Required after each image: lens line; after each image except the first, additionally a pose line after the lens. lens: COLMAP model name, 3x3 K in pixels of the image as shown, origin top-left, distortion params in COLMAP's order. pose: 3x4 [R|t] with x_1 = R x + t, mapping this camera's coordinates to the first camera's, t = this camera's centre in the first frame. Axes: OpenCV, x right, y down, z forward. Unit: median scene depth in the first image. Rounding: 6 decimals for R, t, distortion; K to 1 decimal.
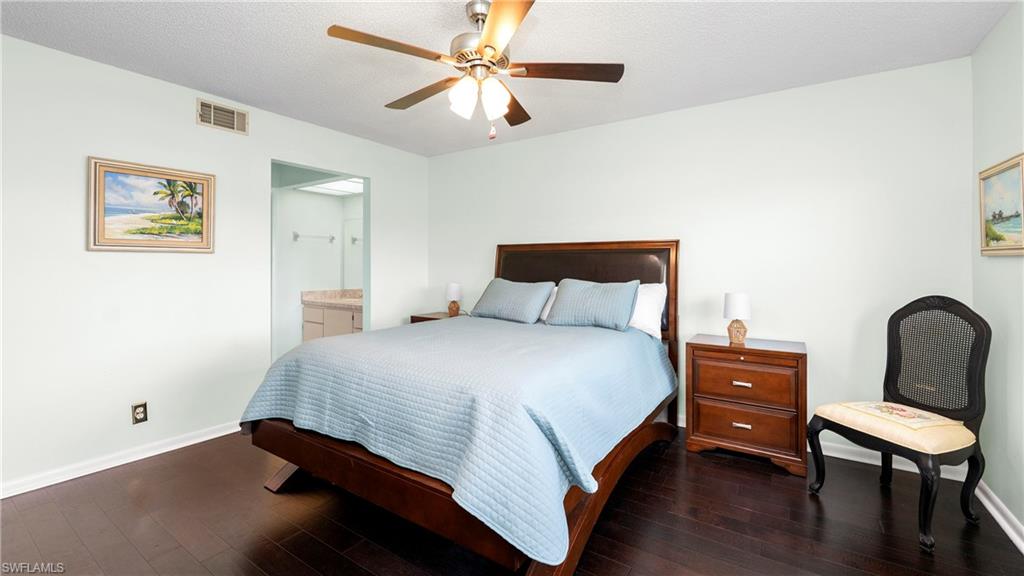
lens RADIAL K [[422.4, 0, 509.4], [0, 422.4, 268.0], [0, 0, 1]] dist [-0.003666, -0.000369]
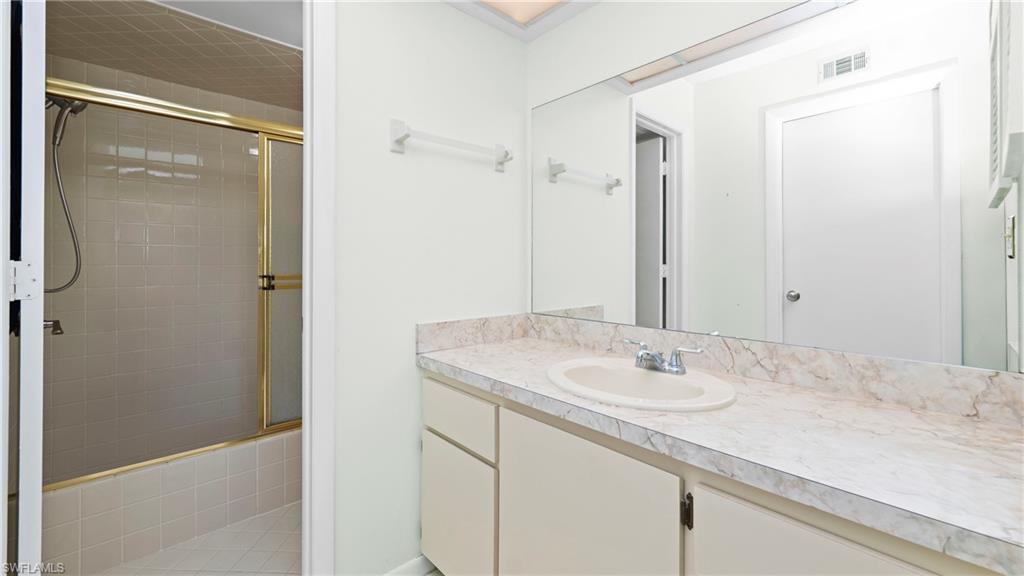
lens RADIAL K [[422.4, 0, 509.4], [0, 422.4, 268.0], [0, 0, 1]] dist [-0.003666, -0.000369]
pose [[0.967913, -0.000704, -0.251283, -0.358769], [-0.000437, 0.999990, -0.004484, 0.017686], [0.251284, 0.004450, 0.967903, 0.735921]]
